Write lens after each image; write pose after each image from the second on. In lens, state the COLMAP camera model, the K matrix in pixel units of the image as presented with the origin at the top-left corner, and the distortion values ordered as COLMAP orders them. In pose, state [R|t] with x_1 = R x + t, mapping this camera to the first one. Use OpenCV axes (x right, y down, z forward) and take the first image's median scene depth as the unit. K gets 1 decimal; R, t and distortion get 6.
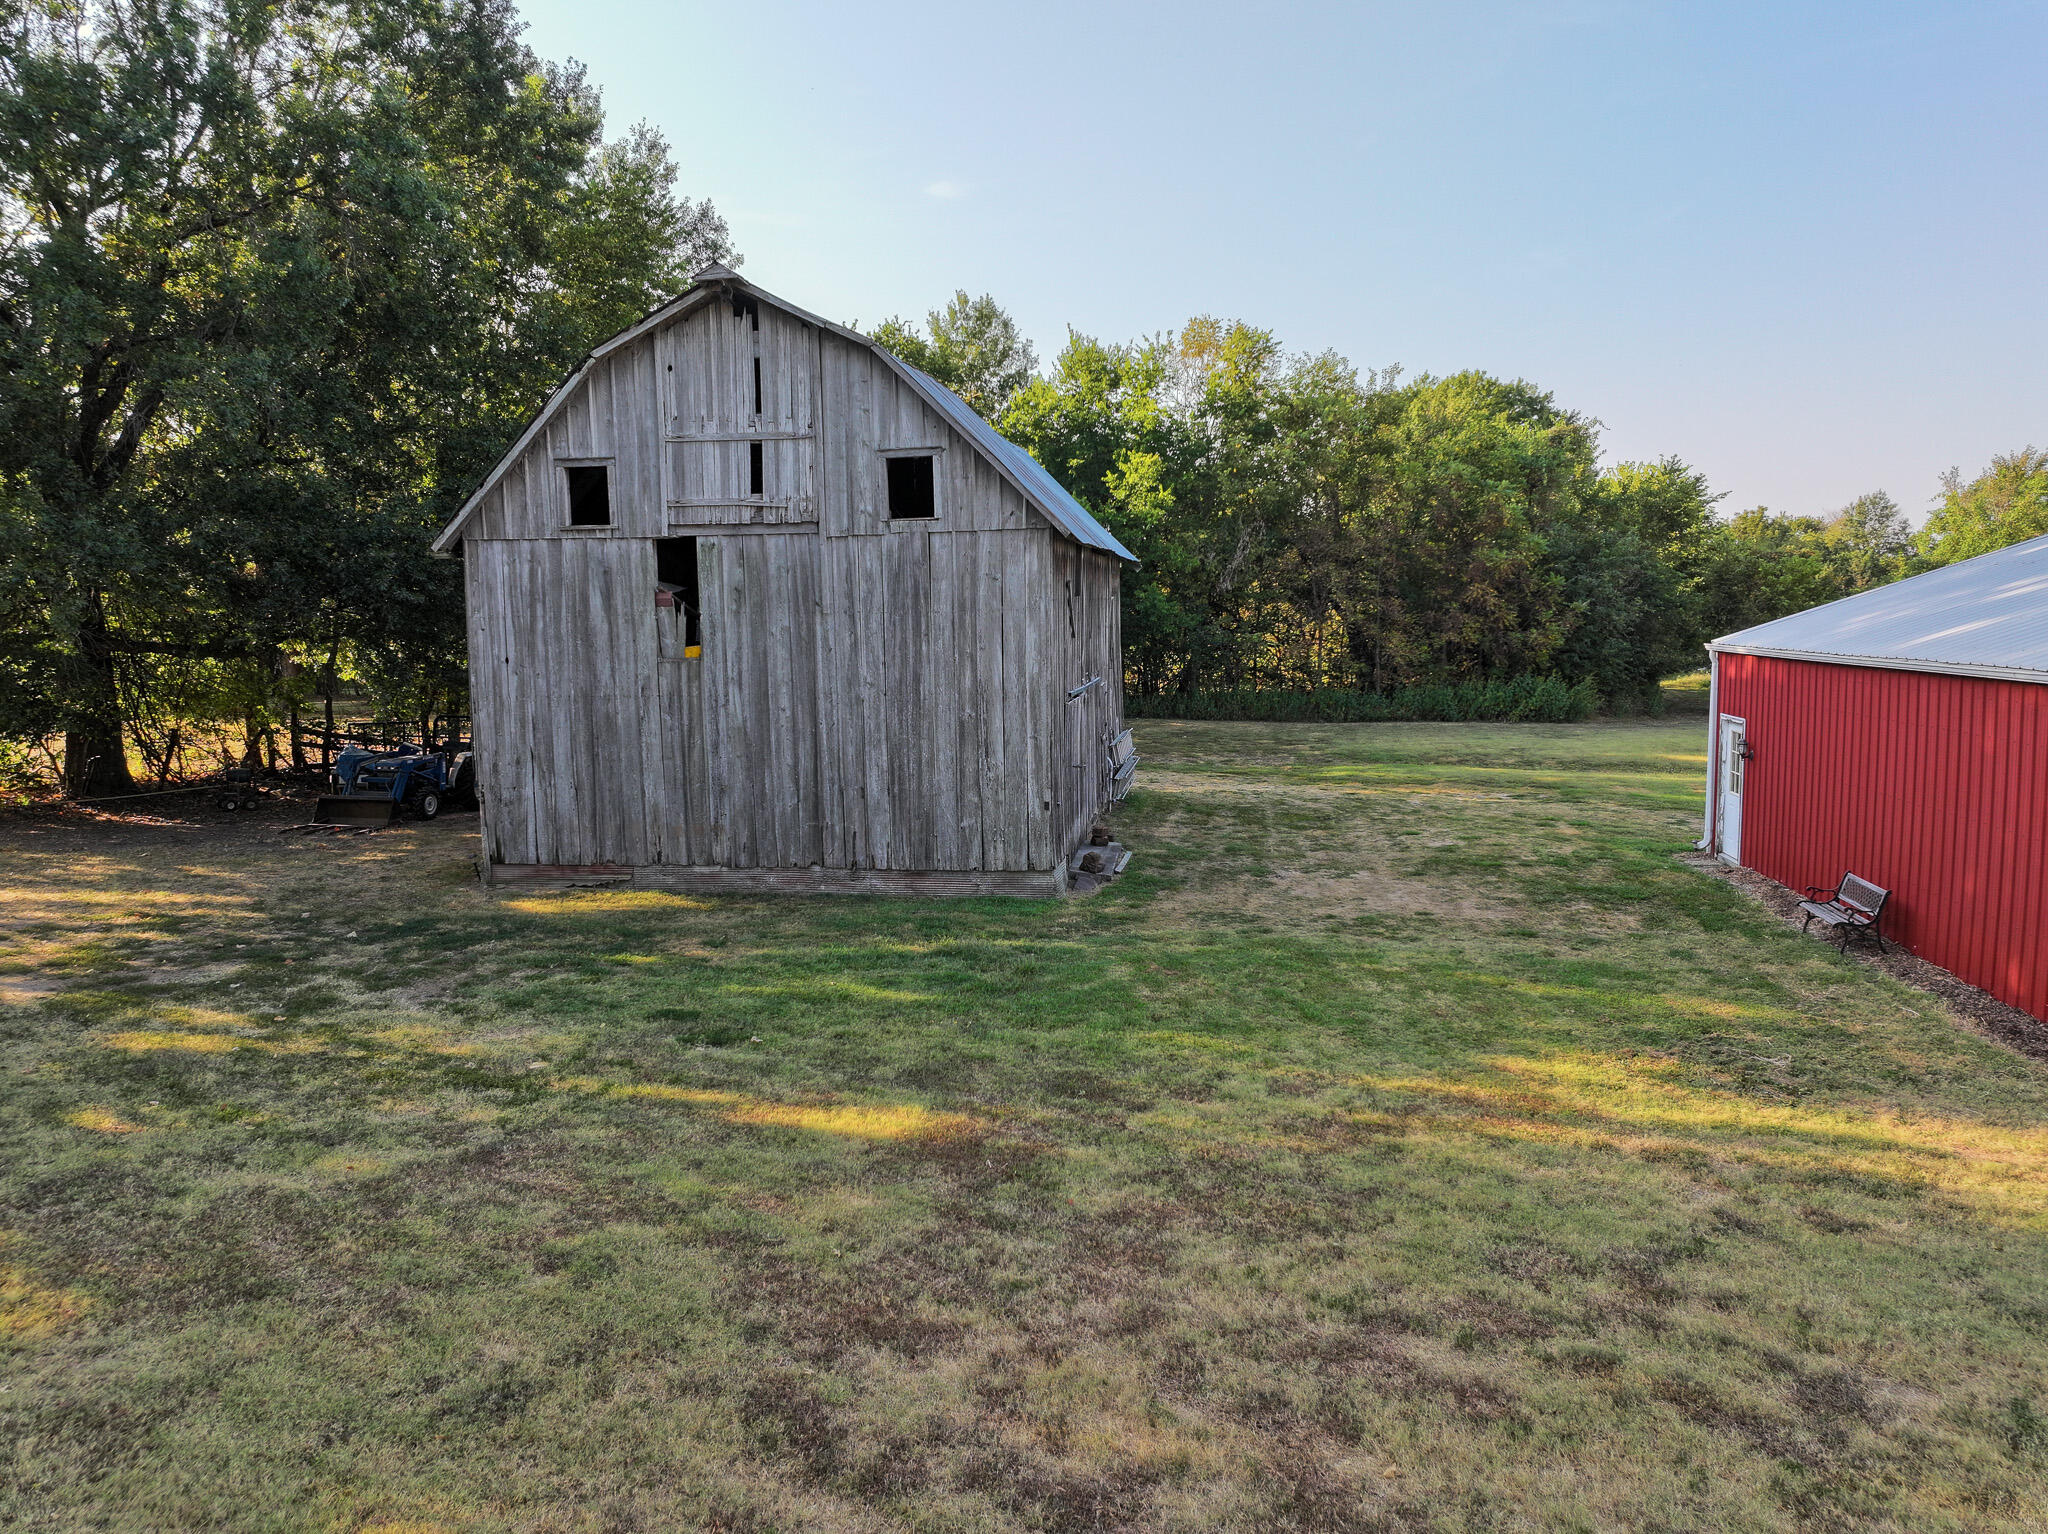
lens RADIAL K [[1431.8, 0, 1026.1], [0, 1431.8, 748.2], [0, 0, 1]] dist [0.000051, 0.018215]
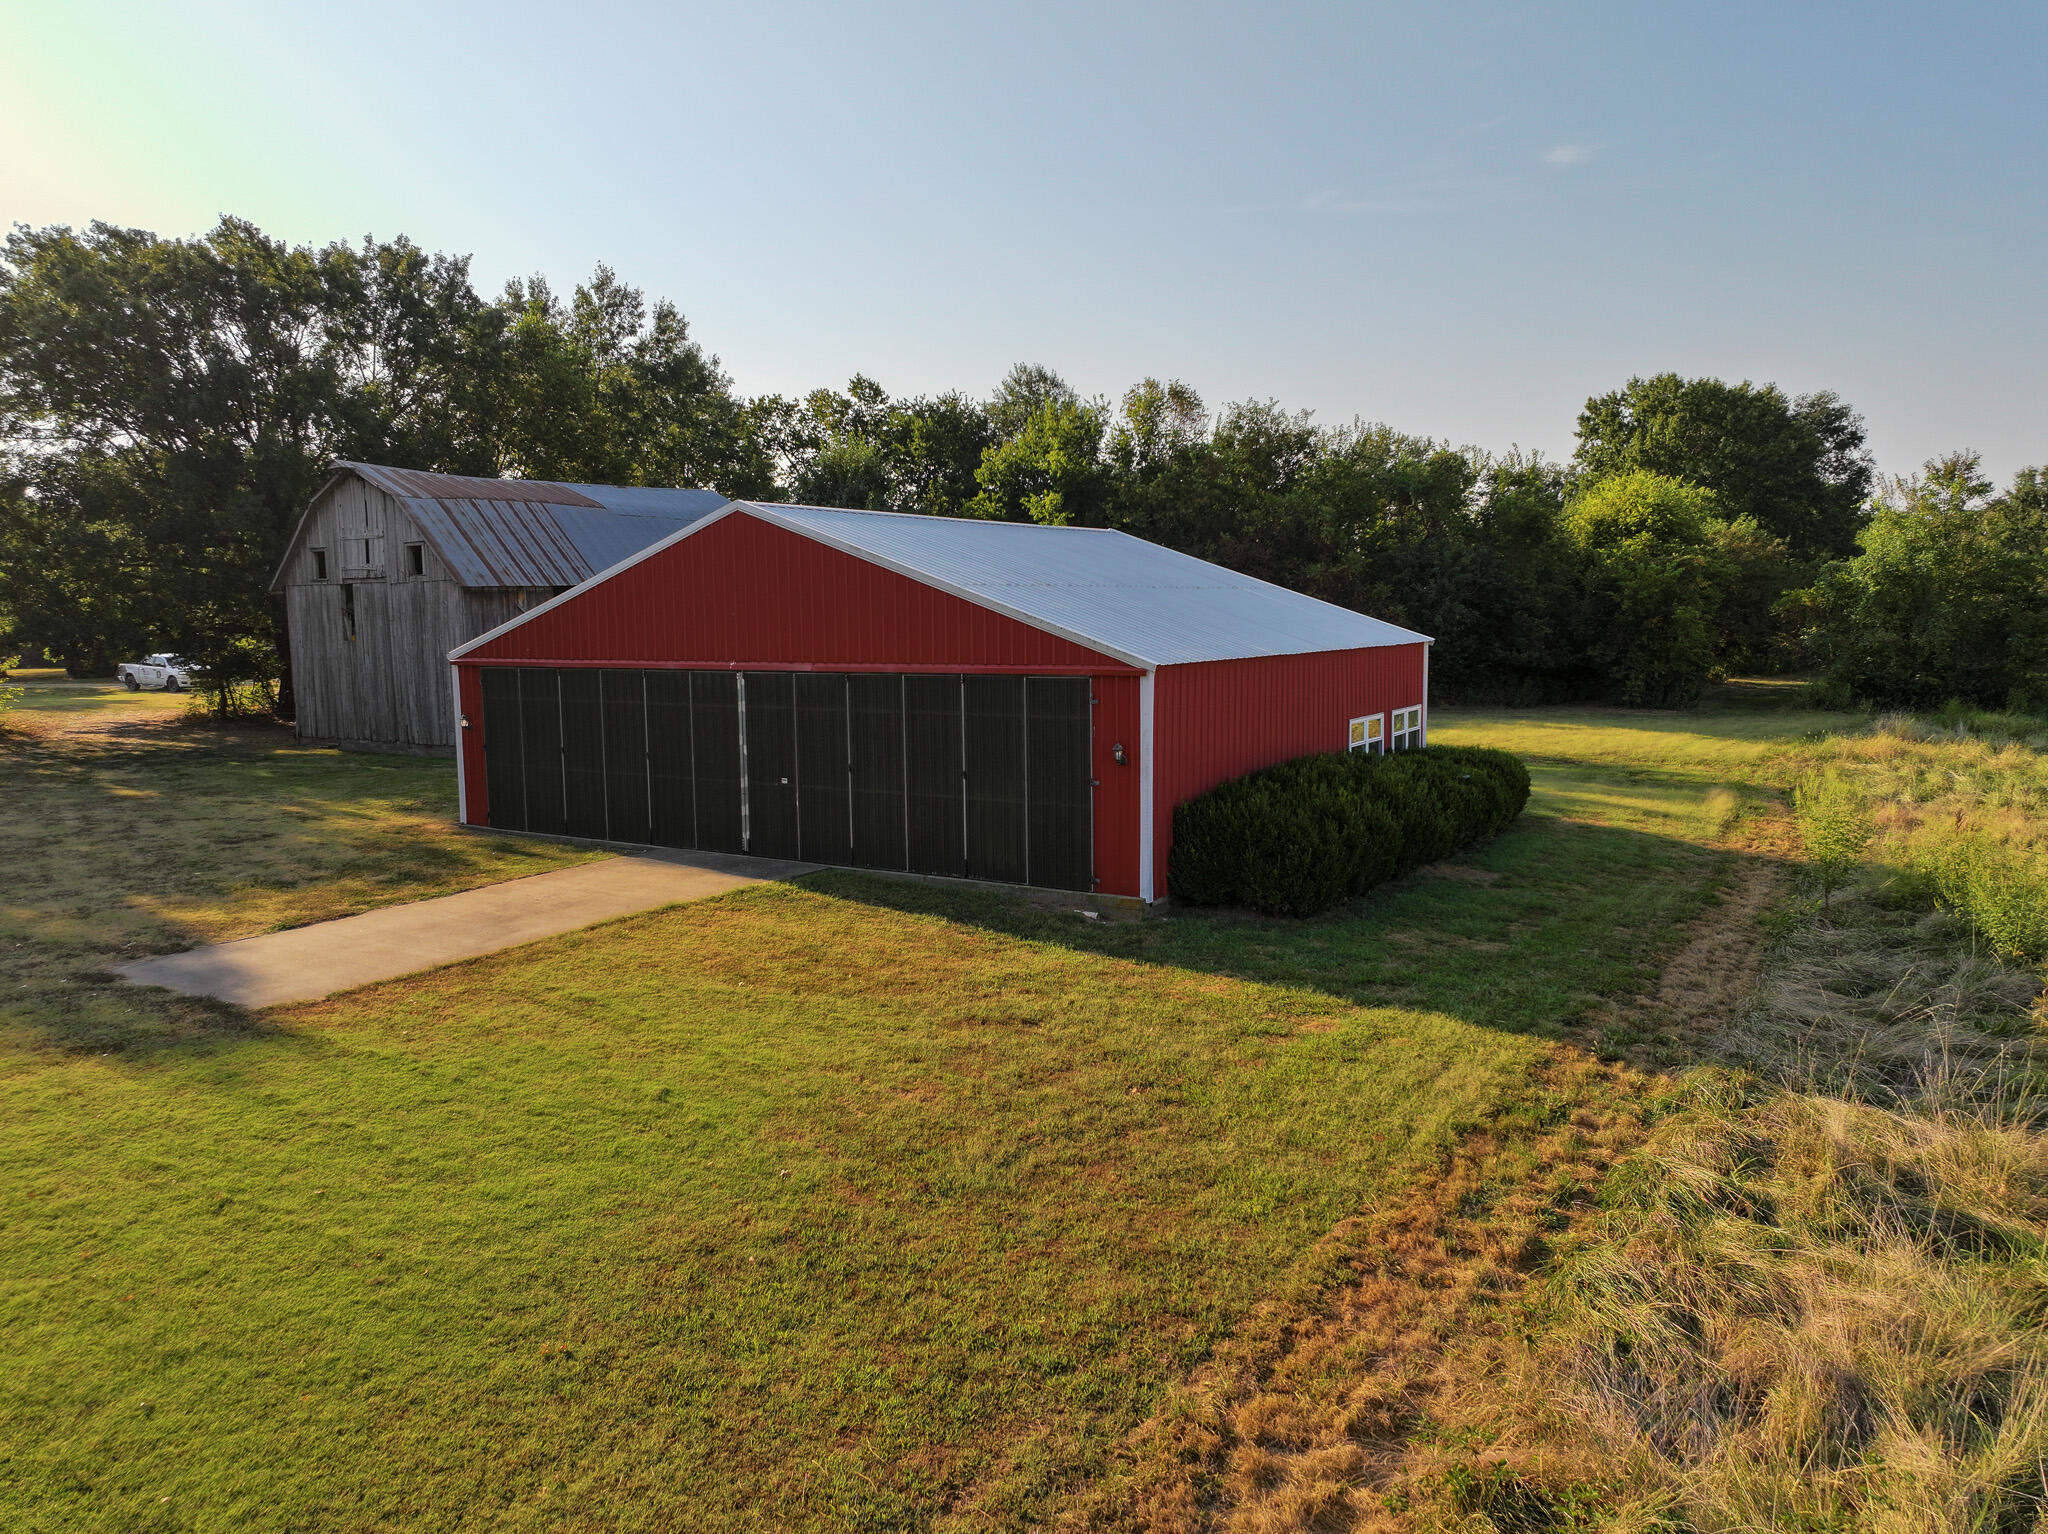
lens RADIAL K [[1431.8, 0, 1021.9], [0, 1431.8, 768.2], [0, 0, 1]] dist [0.000051, 0.018215]
pose [[0.913501, 0.046007, -0.404227, 2.061157], [-0.040786, 0.998936, 0.021522, 0.053200], [0.404787, -0.003173, 0.914405, -0.725608]]
